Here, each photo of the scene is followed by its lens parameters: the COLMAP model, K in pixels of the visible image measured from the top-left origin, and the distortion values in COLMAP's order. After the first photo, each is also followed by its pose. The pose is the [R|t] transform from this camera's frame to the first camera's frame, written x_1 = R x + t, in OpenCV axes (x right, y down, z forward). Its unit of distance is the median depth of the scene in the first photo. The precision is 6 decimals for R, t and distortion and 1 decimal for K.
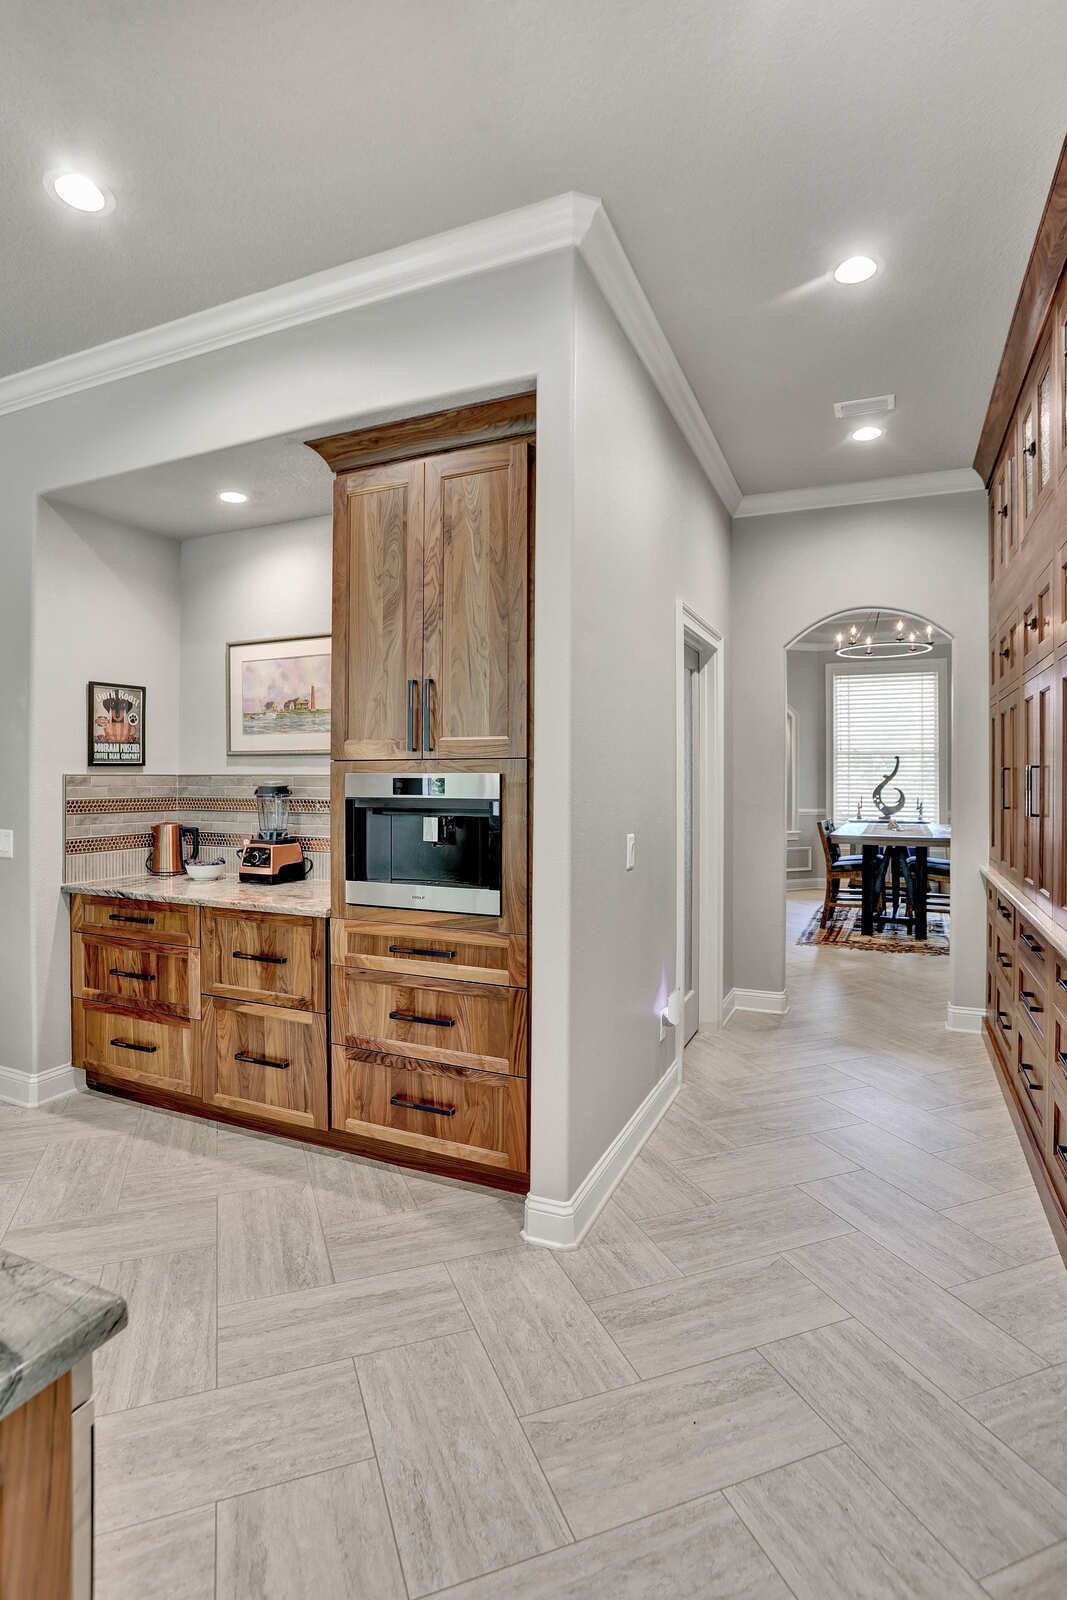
lens RADIAL K [[826.1, 0, 528.5], [0, 826.1, 769.6], [0, 0, 1]] dist [-0.073897, 0.026687]
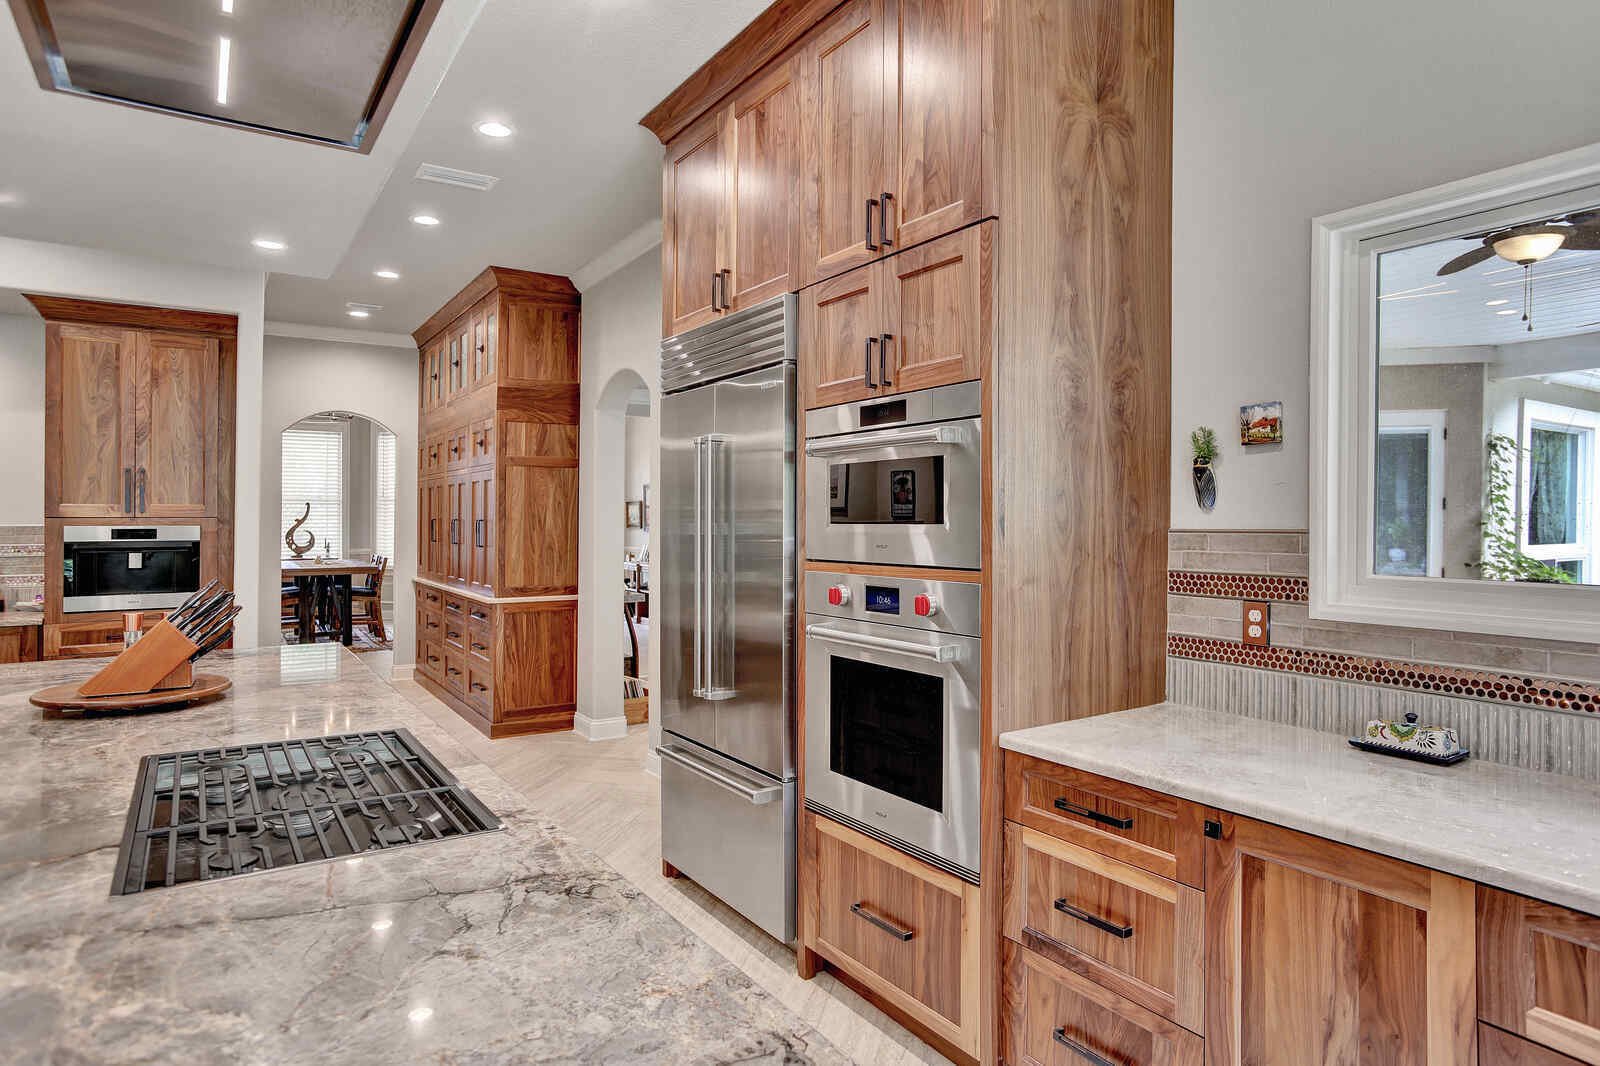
lens RADIAL K [[947.4, 0, 803.8], [0, 947.4, 529.4], [0, 0, 1]] dist [-0.071190, 0.045431]
pose [[0.547350, -0.009360, 0.836851, -0.893299], [-0.010337, 0.999786, 0.017943, -0.033299], [-0.836840, -0.018471, 0.547136, -1.056812]]
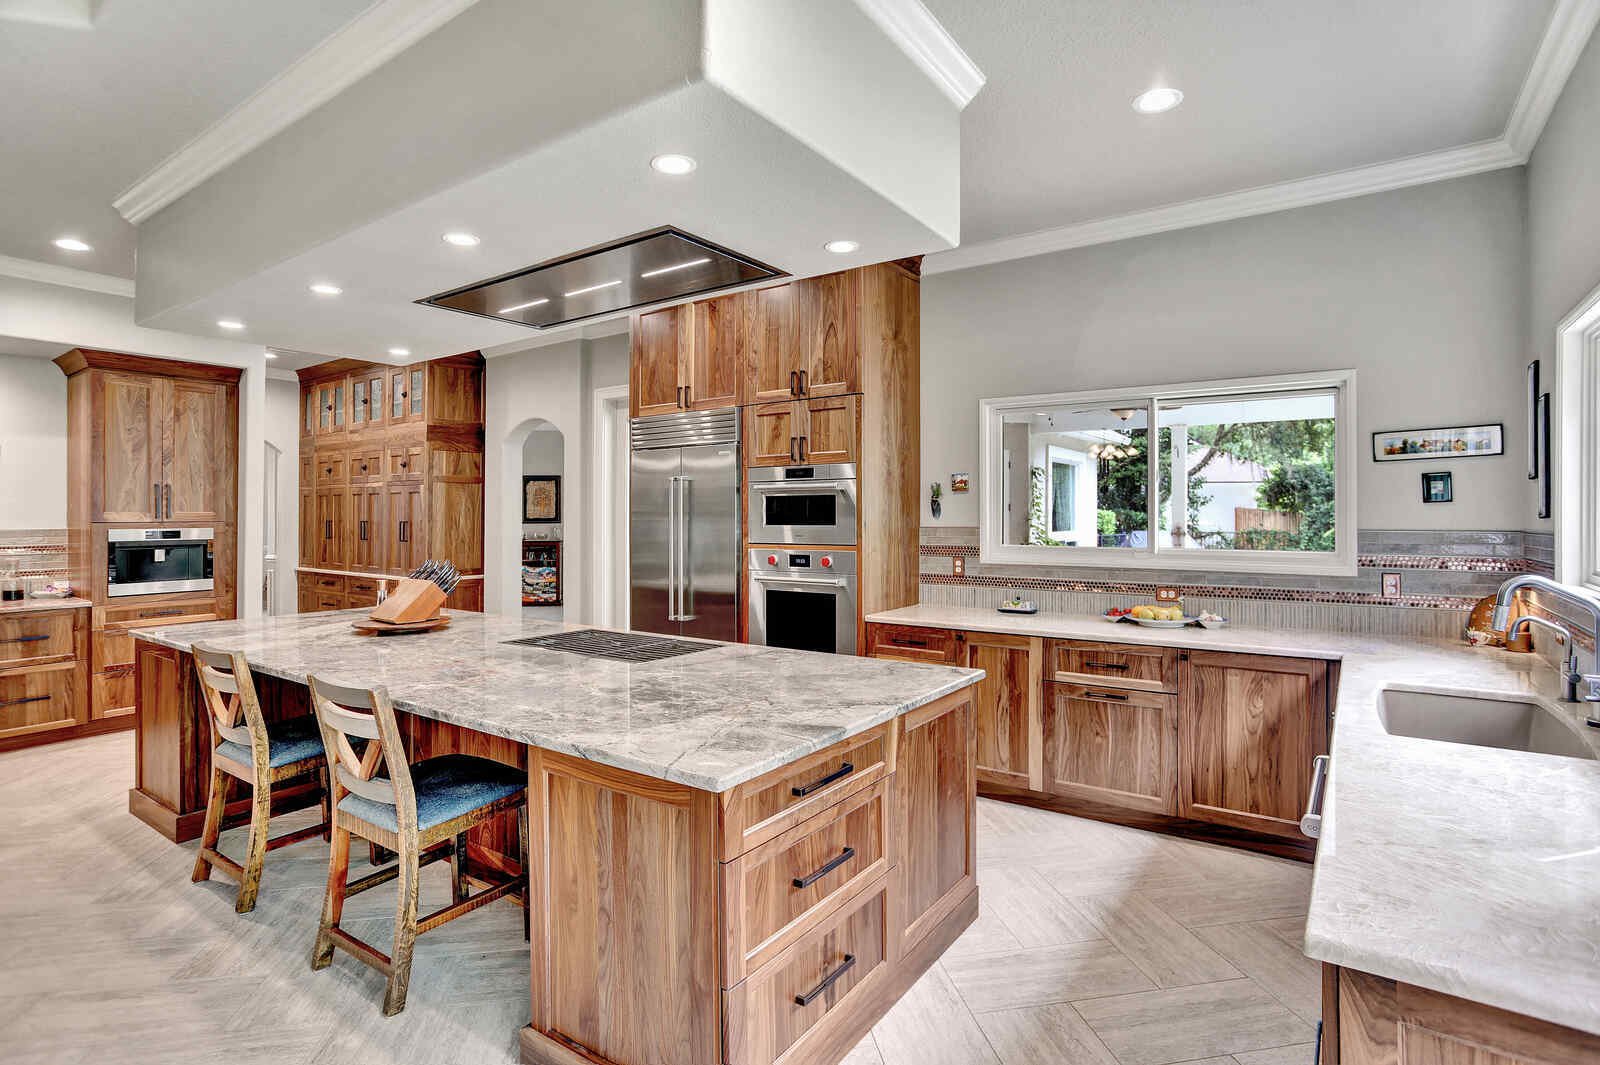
lens RADIAL K [[826.1, 0, 800.0], [0, 826.1, 532.5], [0, 0, 1]] dist [-0.073897, 0.026687]
pose [[0.206308, -0.023836, 0.978197, -1.710629], [-0.009547, 0.999607, 0.026371, -0.052209], [-0.978440, -0.014779, 0.206000, -0.974244]]
